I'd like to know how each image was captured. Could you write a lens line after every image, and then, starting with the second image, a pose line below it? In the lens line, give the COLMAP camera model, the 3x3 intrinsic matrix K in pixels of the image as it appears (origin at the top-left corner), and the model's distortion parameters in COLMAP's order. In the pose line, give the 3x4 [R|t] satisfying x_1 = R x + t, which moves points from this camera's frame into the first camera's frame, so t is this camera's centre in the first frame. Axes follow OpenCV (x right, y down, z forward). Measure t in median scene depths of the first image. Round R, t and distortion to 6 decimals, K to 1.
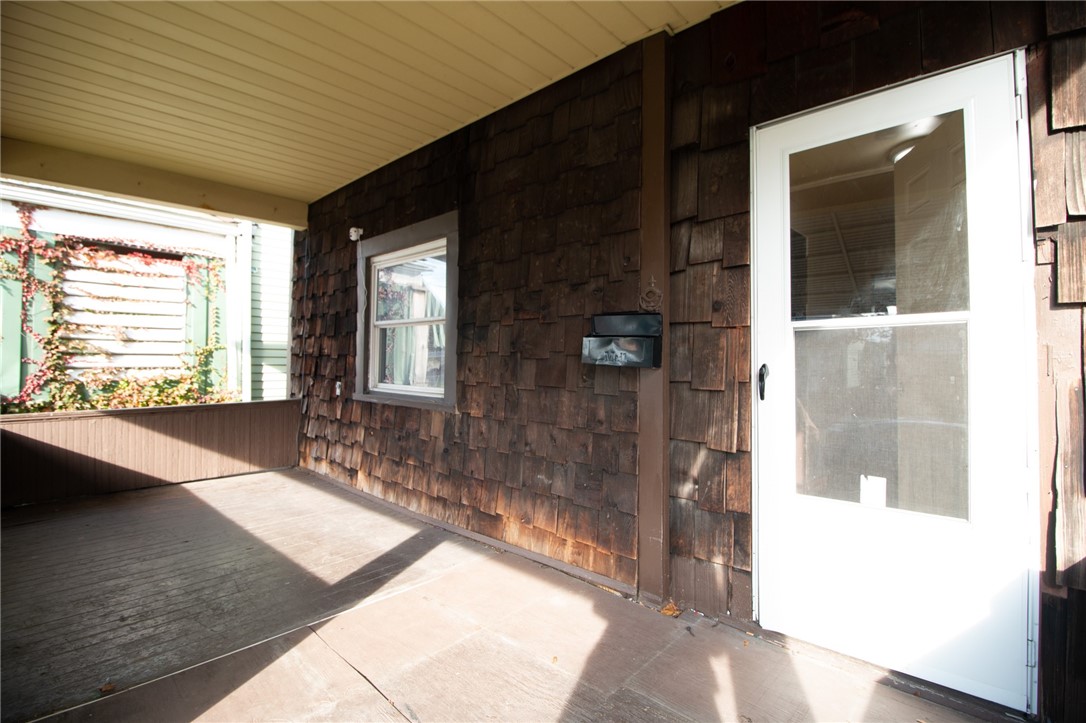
lens RADIAL K [[508.4, 0, 537.7], [0, 508.4, 353.4], [0, 0, 1]] dist [-0.004235, -0.009001]
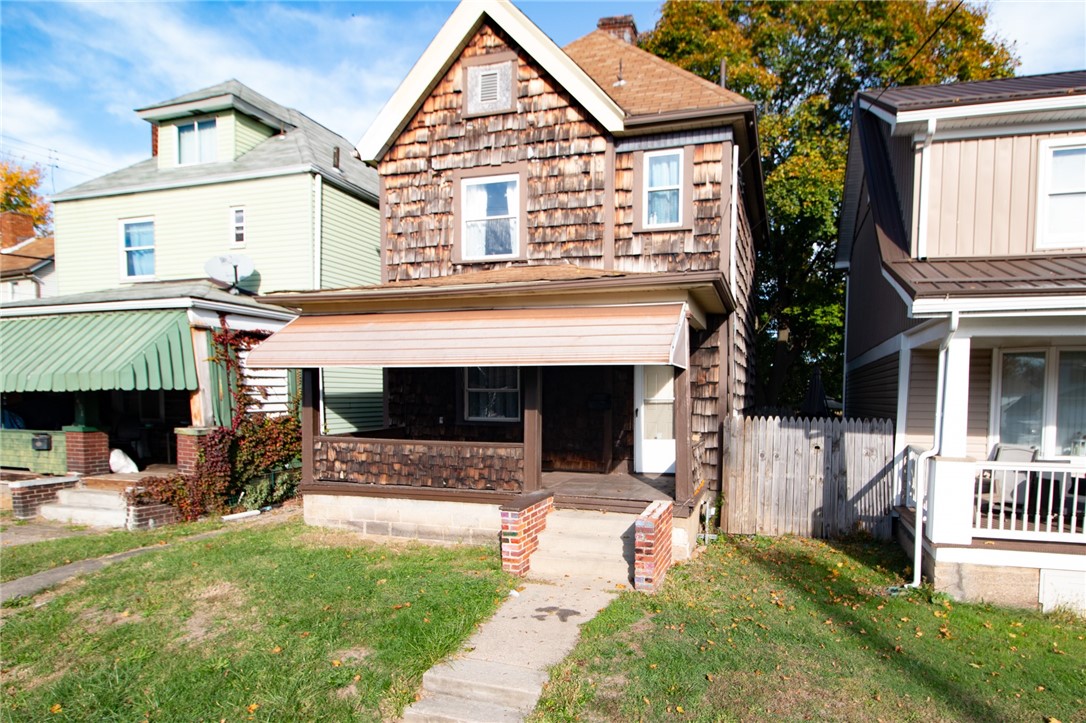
lens RADIAL K [[629.7, 0, 592.1], [0, 629.7, 442.9], [0, 0, 1]] dist [-0.006943, -0.005061]
pose [[0.896245, -0.042644, 0.441505, -1.421310], [-0.002127, 0.994943, 0.100416, -0.139578], [-0.443554, -0.090937, 0.891622, -2.256854]]
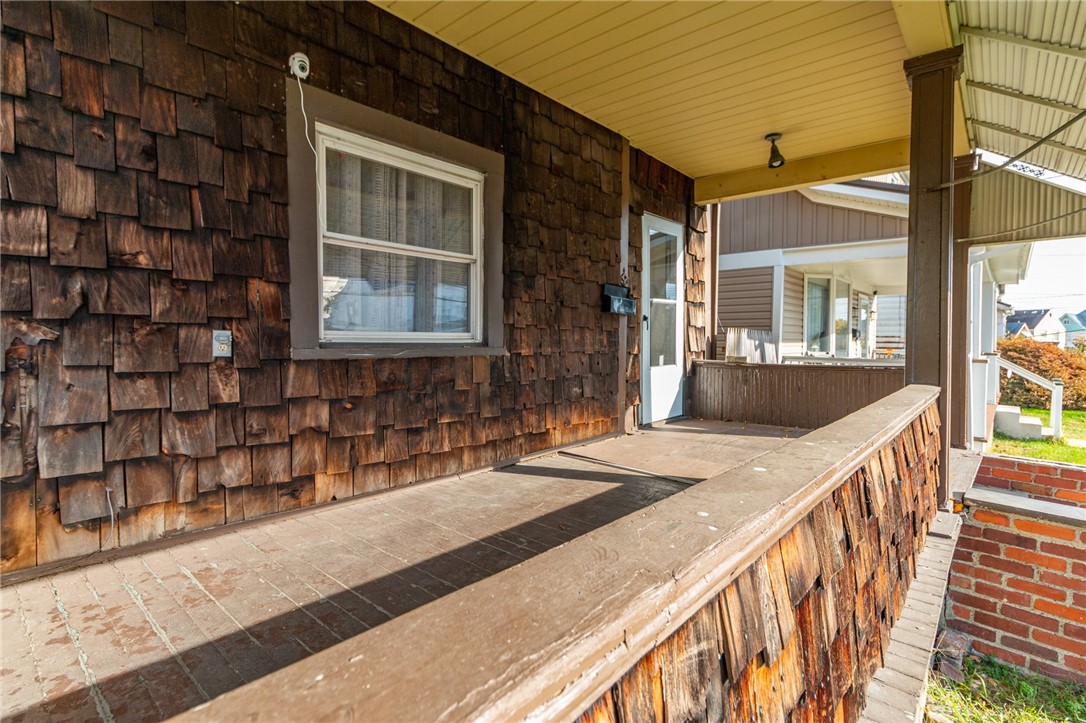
lens RADIAL K [[508.4, 0, 540.7], [0, 508.4, 369.1], [0, 0, 1]] dist [-0.004235, -0.009001]
pose [[-0.014215, -0.064844, 0.997794, -1.304808], [-0.015182, 0.997794, 0.064628, 0.084522], [-0.999784, -0.014230, -0.015168, 1.017330]]
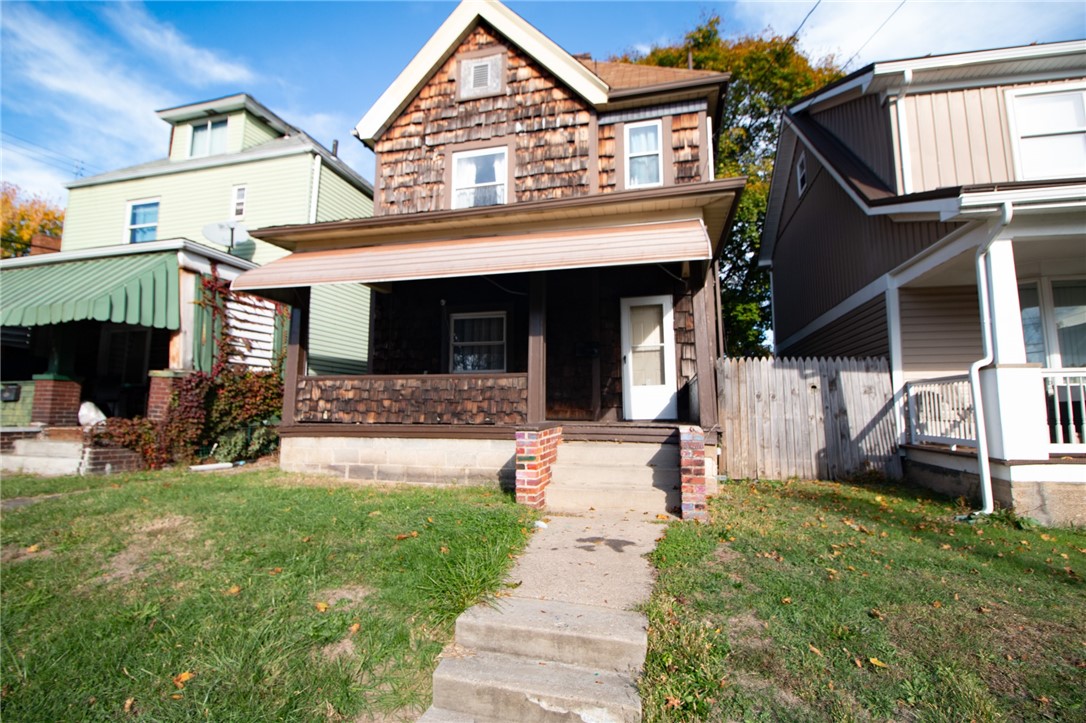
lens RADIAL K [[508.4, 0, 541.0], [0, 508.4, 355.9], [0, 0, 1]] dist [-0.004235, -0.009001]
pose [[0.876835, 0.038727, 0.479228, -1.426252], [0.001370, 0.996545, -0.083039, 0.245793], [-0.480789, 0.073468, 0.873753, -1.523219]]
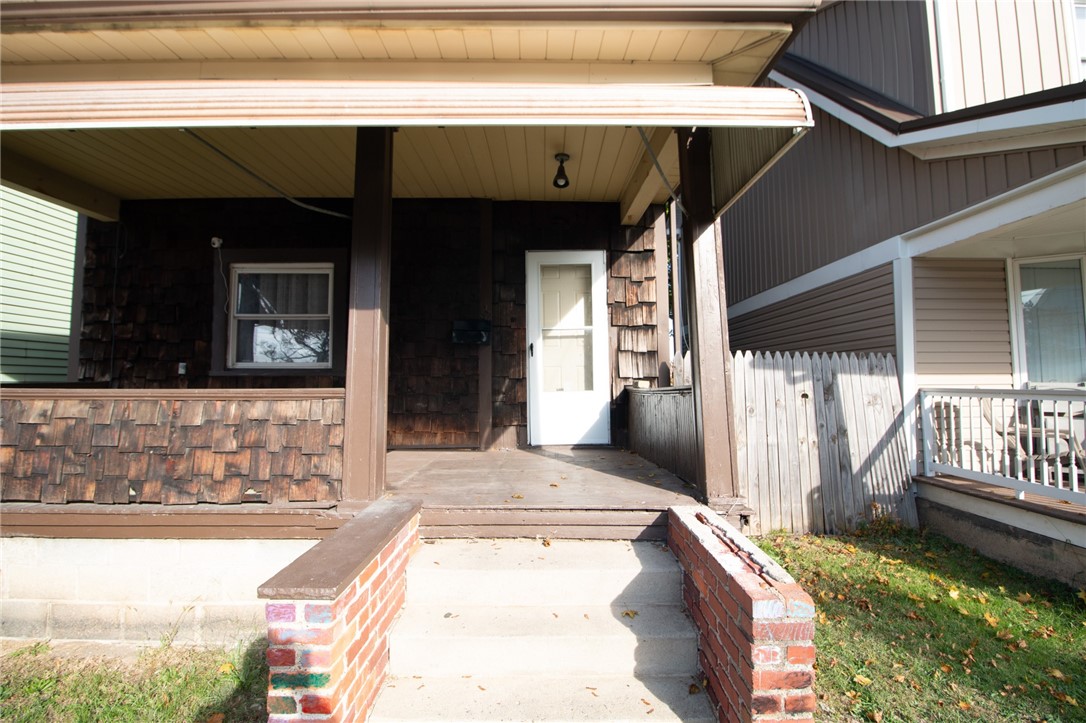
lens RADIAL K [[508.4, 0, 548.3], [0, 508.4, 352.0], [0, 0, 1]] dist [-0.004235, -0.009001]
pose [[0.724627, 0.025263, 0.688678, -0.855294], [-0.000336, 0.999341, -0.036305, 0.107635], [-0.689141, 0.026077, 0.724158, -0.624412]]
